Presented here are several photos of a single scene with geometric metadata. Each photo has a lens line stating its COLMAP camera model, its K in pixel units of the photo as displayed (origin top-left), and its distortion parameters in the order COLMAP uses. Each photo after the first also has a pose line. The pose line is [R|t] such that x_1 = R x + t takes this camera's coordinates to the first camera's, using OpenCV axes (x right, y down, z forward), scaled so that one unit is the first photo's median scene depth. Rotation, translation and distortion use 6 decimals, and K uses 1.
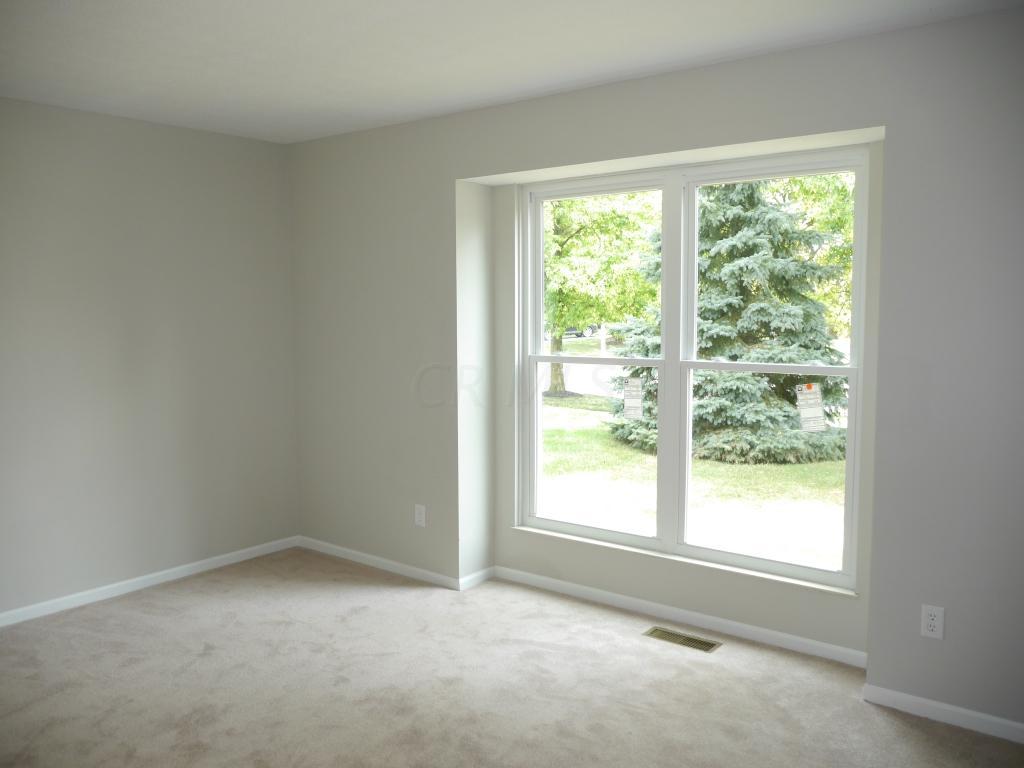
lens RADIAL K [[846.5, 0, 514.4], [0, 846.5, 384.7], [0, 0, 1]] dist [-0.019252, -0.002115]
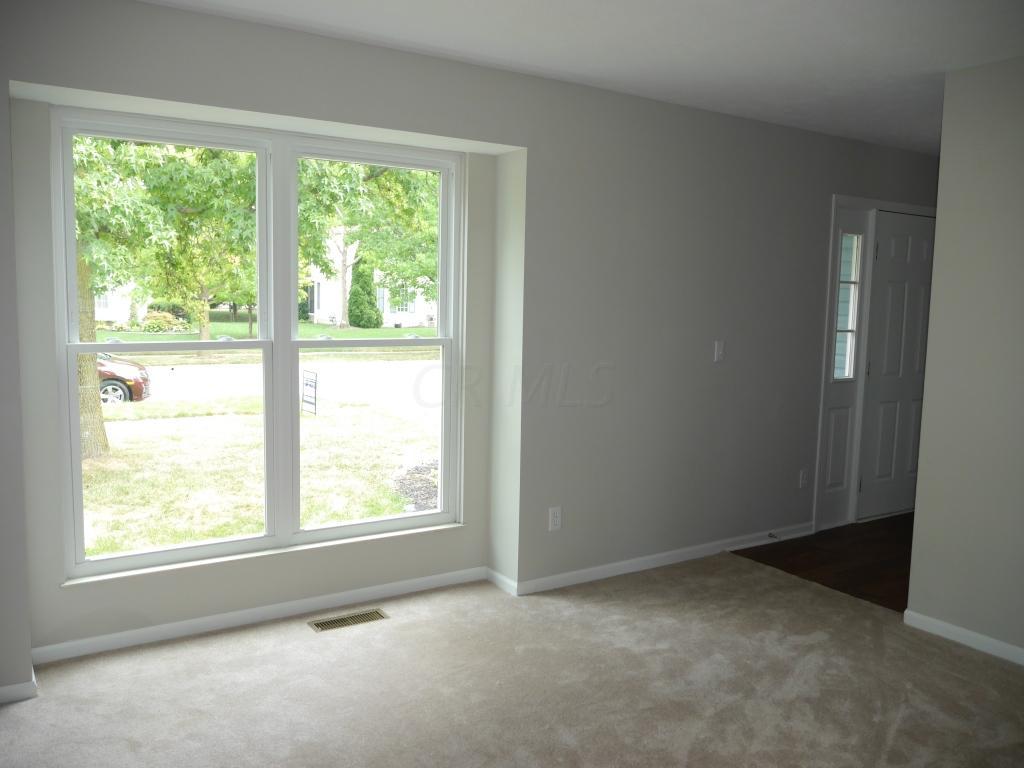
lens RADIAL K [[846.5, 0, 514.4], [0, 846.5, 384.7], [0, 0, 1]] dist [-0.019252, -0.002115]
pose [[0.325570, -0.092760, 0.940957, -0.647550], [0.065548, 0.994996, 0.075407, -0.036051], [-0.943243, 0.037128, 0.330021, 0.480782]]
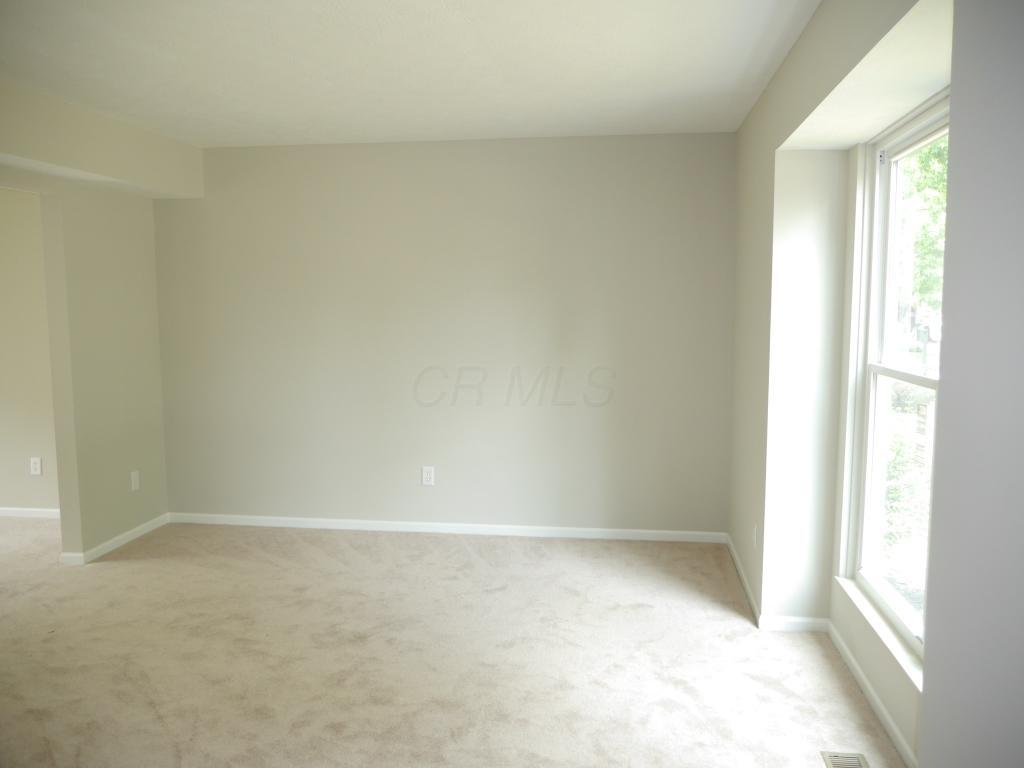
lens RADIAL K [[846.5, 0, 514.4], [0, 846.5, 384.7], [0, 0, 1]] dist [-0.019252, -0.002115]
pose [[0.508847, 0.092062, -0.855920, 0.617379], [-0.083450, 0.994858, 0.057395, -0.039078], [0.856803, 0.042221, 0.513913, 0.390696]]
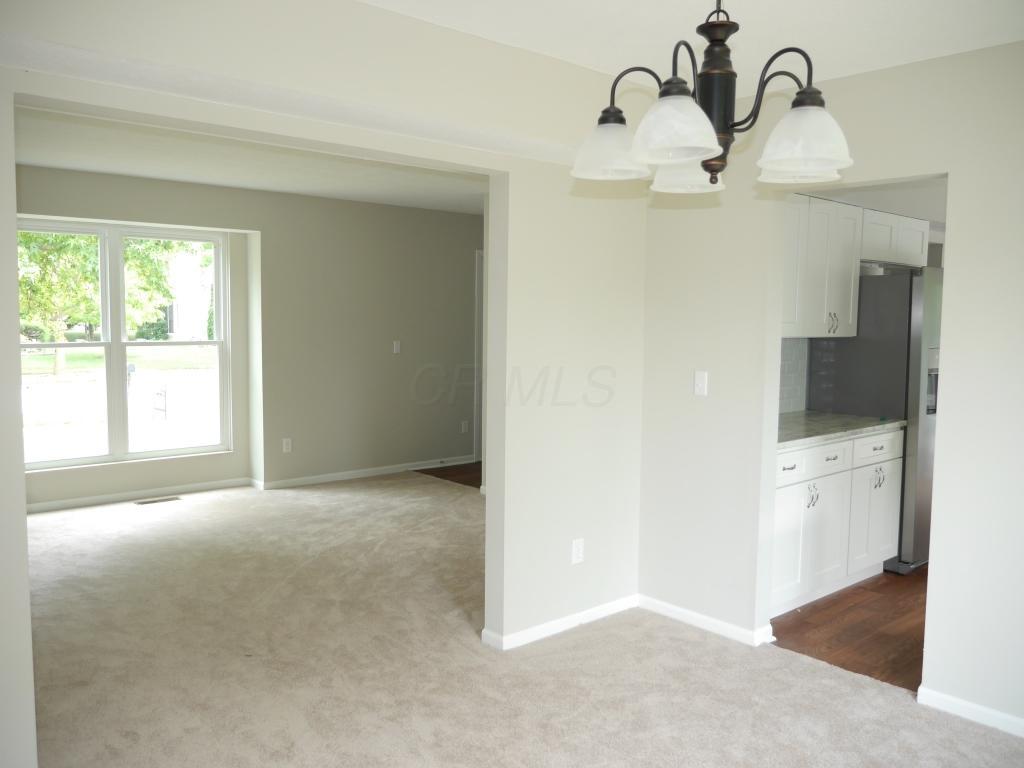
lens RADIAL K [[846.5, 0, 514.4], [0, 846.5, 384.7], [0, 0, 1]] dist [-0.019252, -0.002115]
pose [[0.184150, -0.079427, 0.979684, -1.351641], [0.078530, 0.994732, 0.065886, 0.006414], [-0.979756, 0.064802, 0.189417, -0.061999]]
